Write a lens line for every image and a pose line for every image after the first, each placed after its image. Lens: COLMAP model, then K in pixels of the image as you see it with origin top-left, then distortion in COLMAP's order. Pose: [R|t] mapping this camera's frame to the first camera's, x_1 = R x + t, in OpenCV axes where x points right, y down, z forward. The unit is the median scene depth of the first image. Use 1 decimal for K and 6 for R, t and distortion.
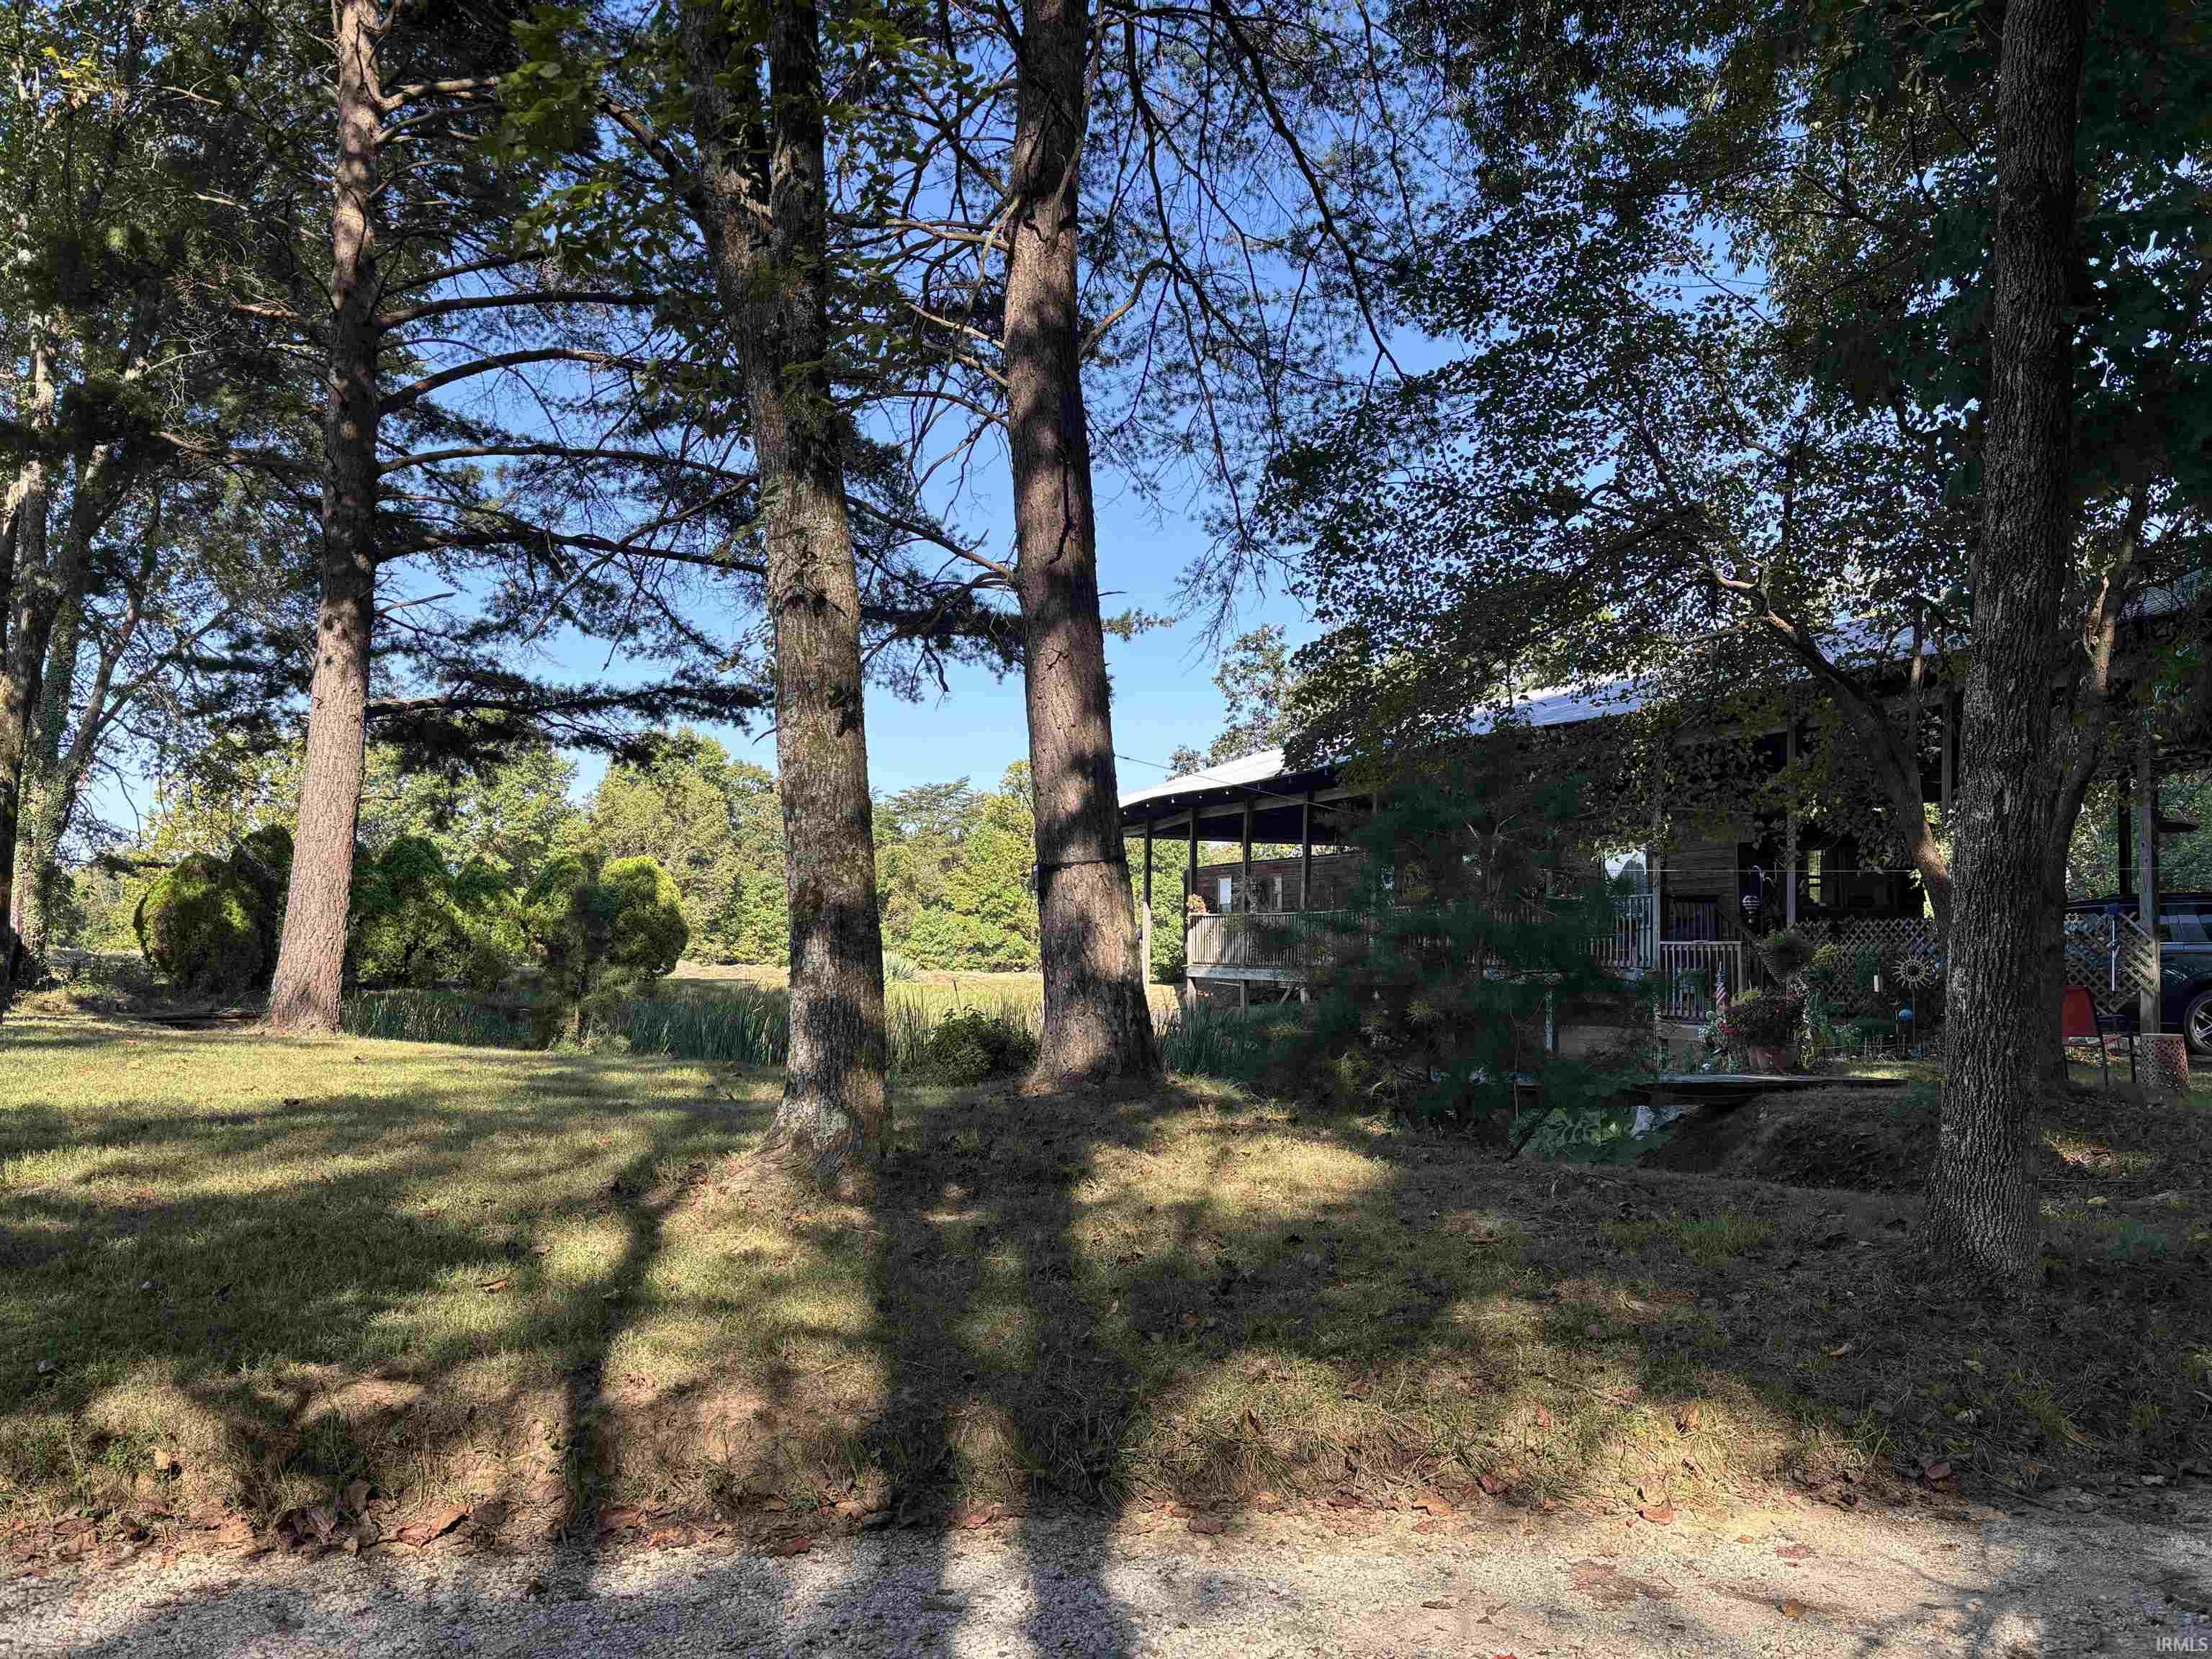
lens RADIAL K [[1653.7, 0, 1118.4], [0, 1653.7, 824.4], [0, 0, 1]] dist [0.056925, -0.069947]
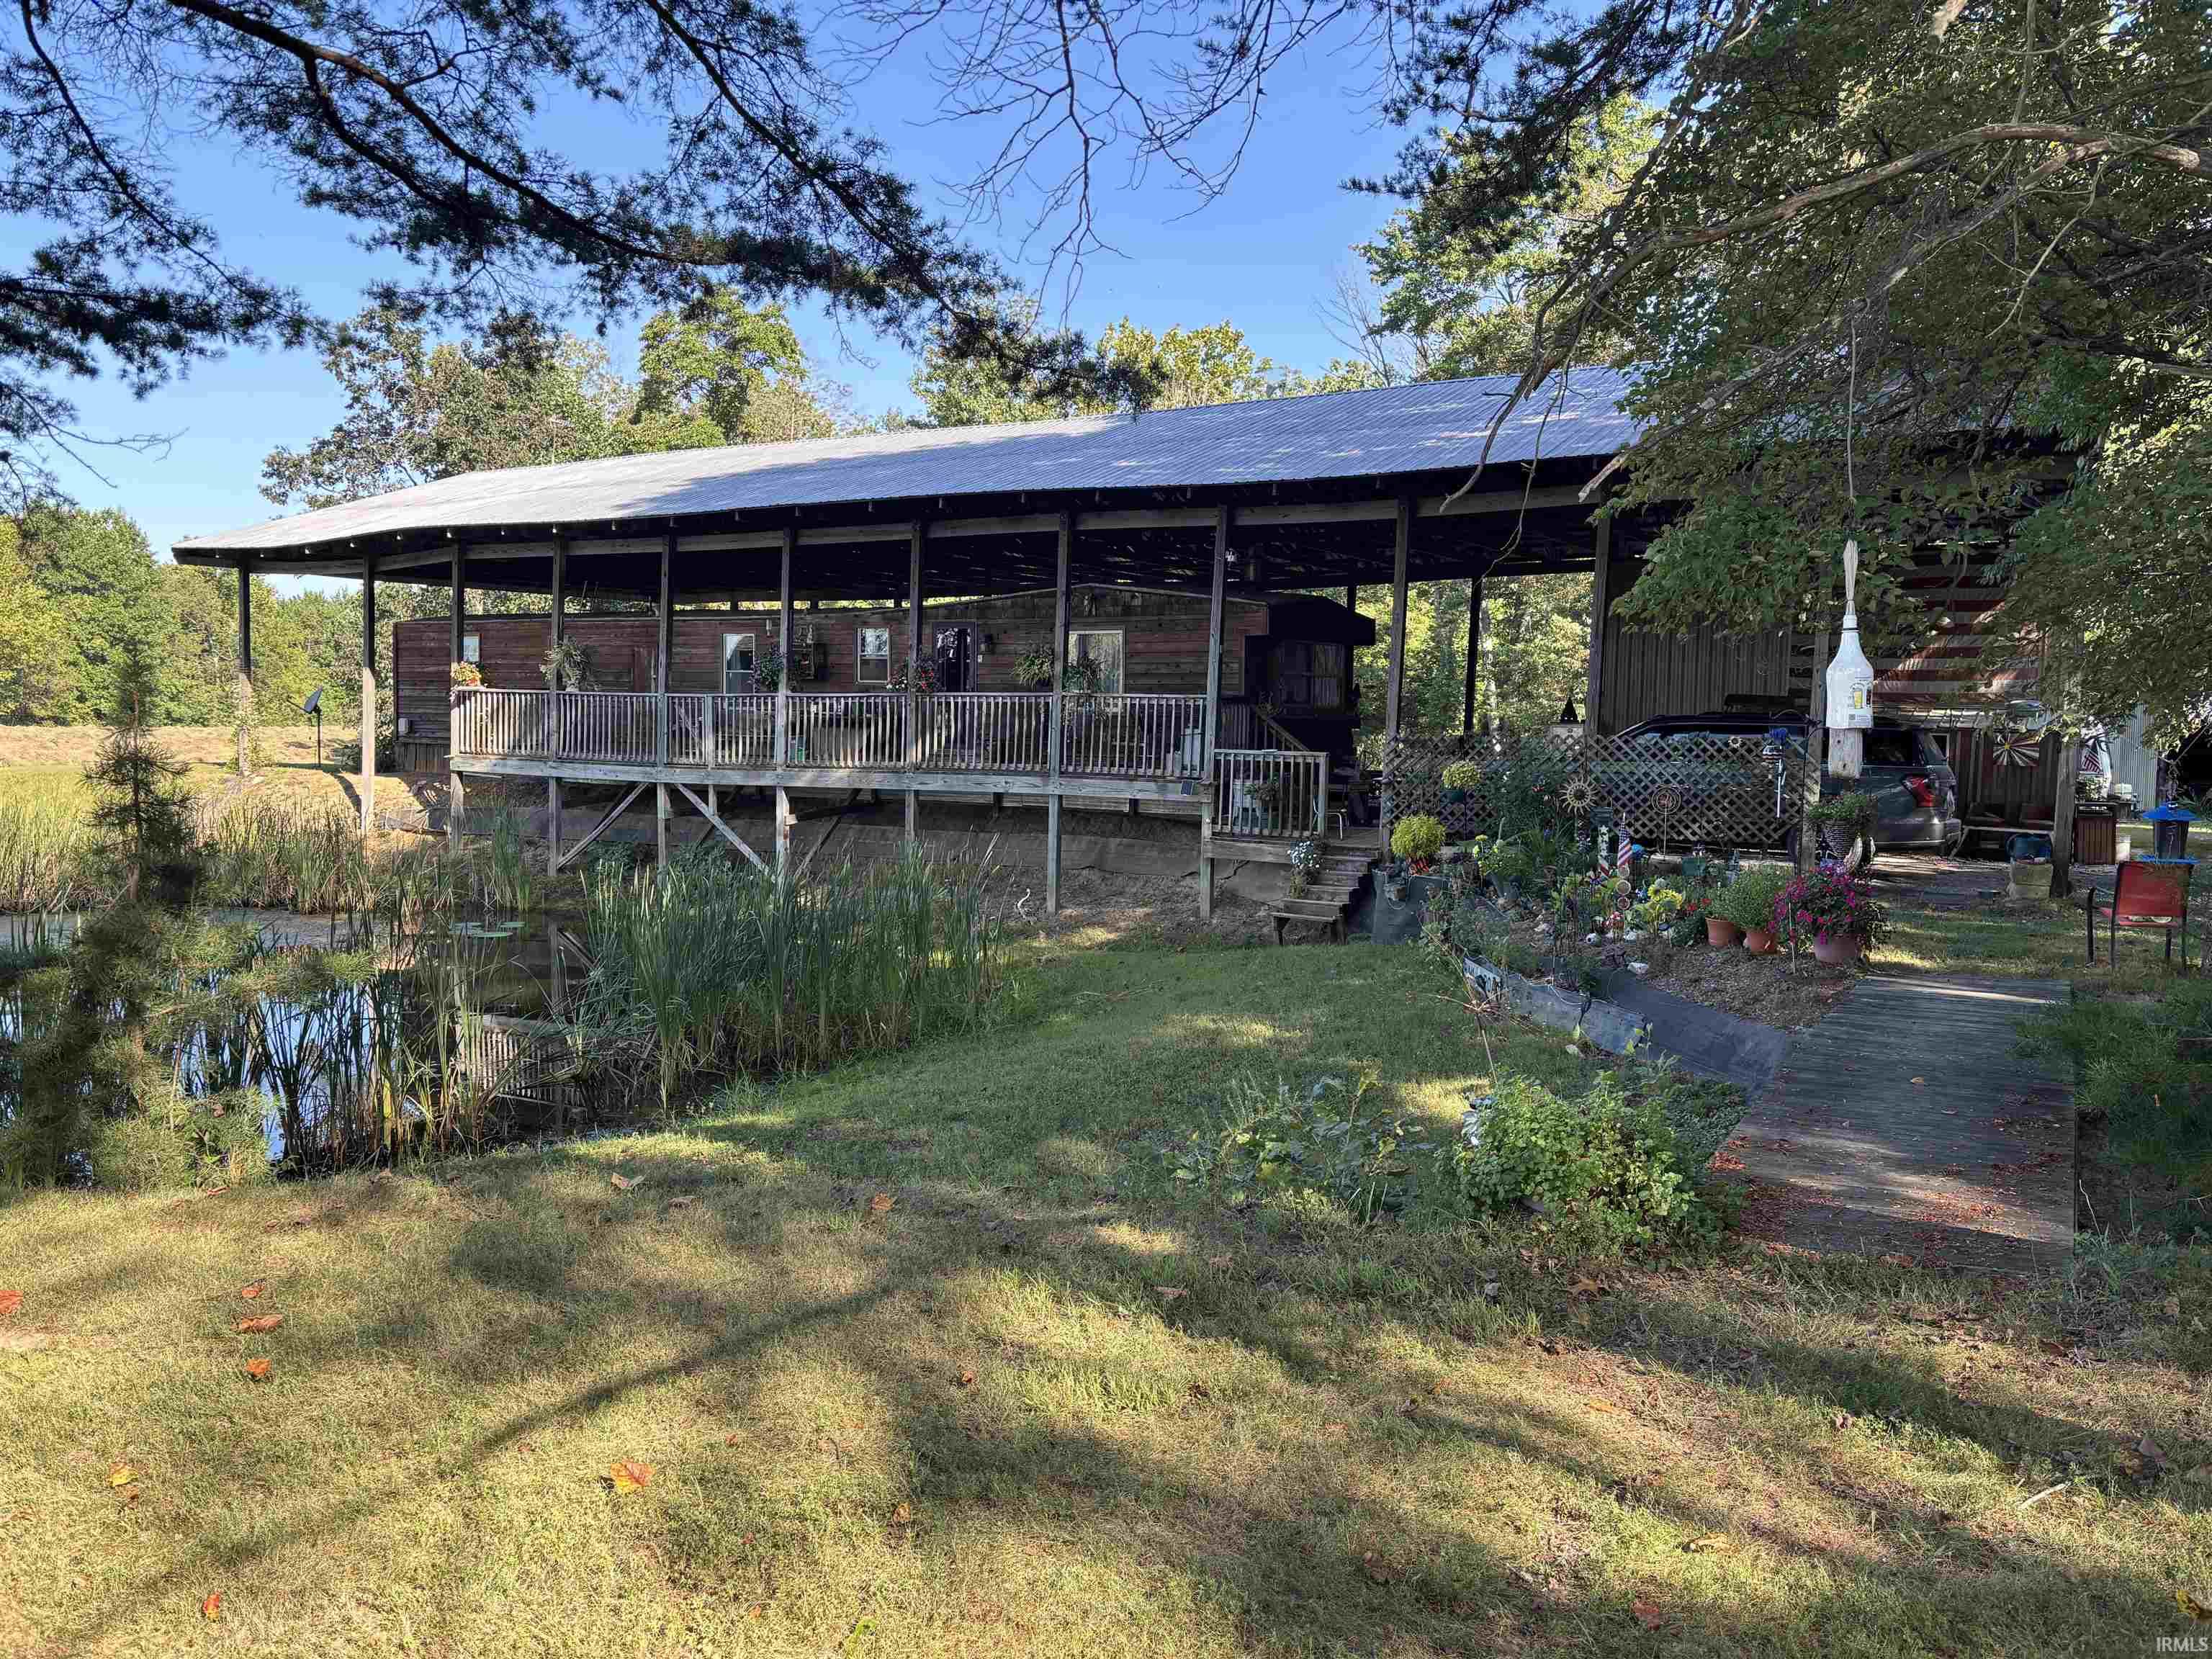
lens RADIAL K [[1653.7, 0, 1110.5], [0, 1653.7, 824.7], [0, 0, 1]] dist [0.056925, -0.069947]
pose [[0.821624, -0.035554, 0.568919, -0.354563], [-0.054312, 0.988630, 0.140220, -0.016011], [-0.567436, -0.146107, 0.810351, 0.513348]]
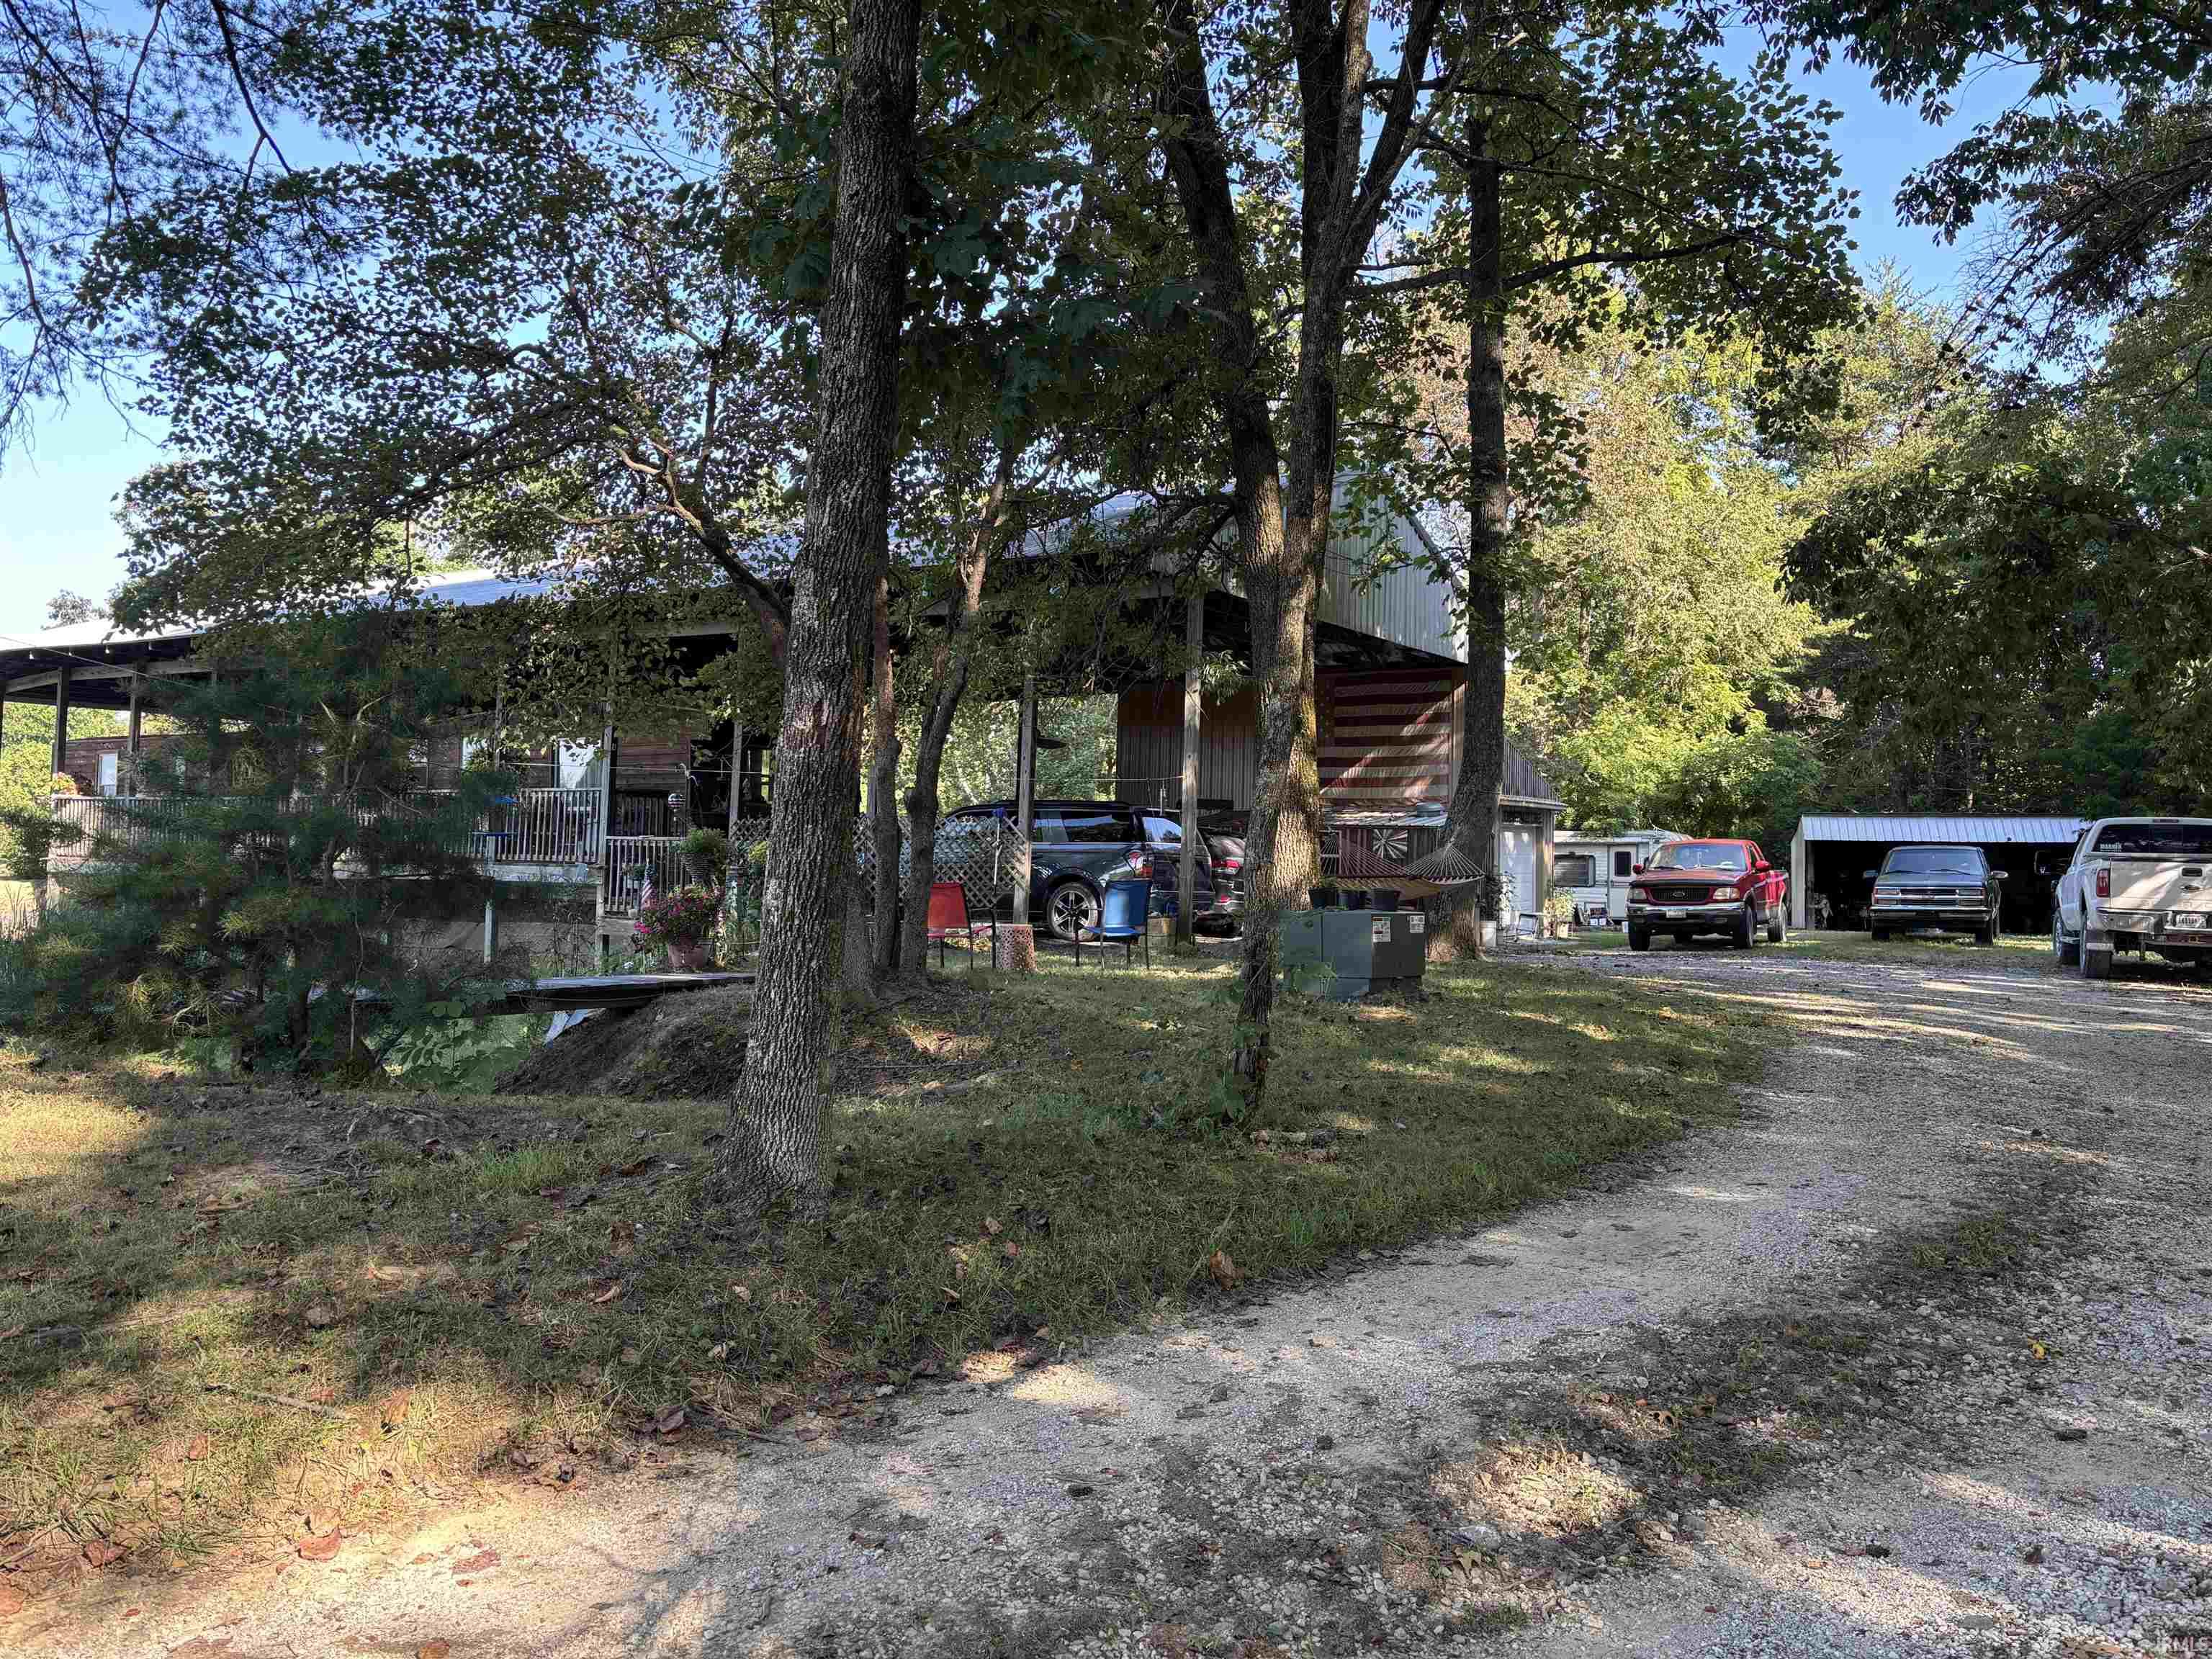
lens RADIAL K [[1653.7, 0, 1116.6], [0, 1653.7, 847.3], [0, 0, 1]] dist [0.056925, -0.069947]
pose [[0.830557, 0.008942, 0.556862, 0.047888], [-0.052910, 0.996616, 0.062911, -0.001782], [-0.554415, -0.081715, 0.828219, 0.031600]]
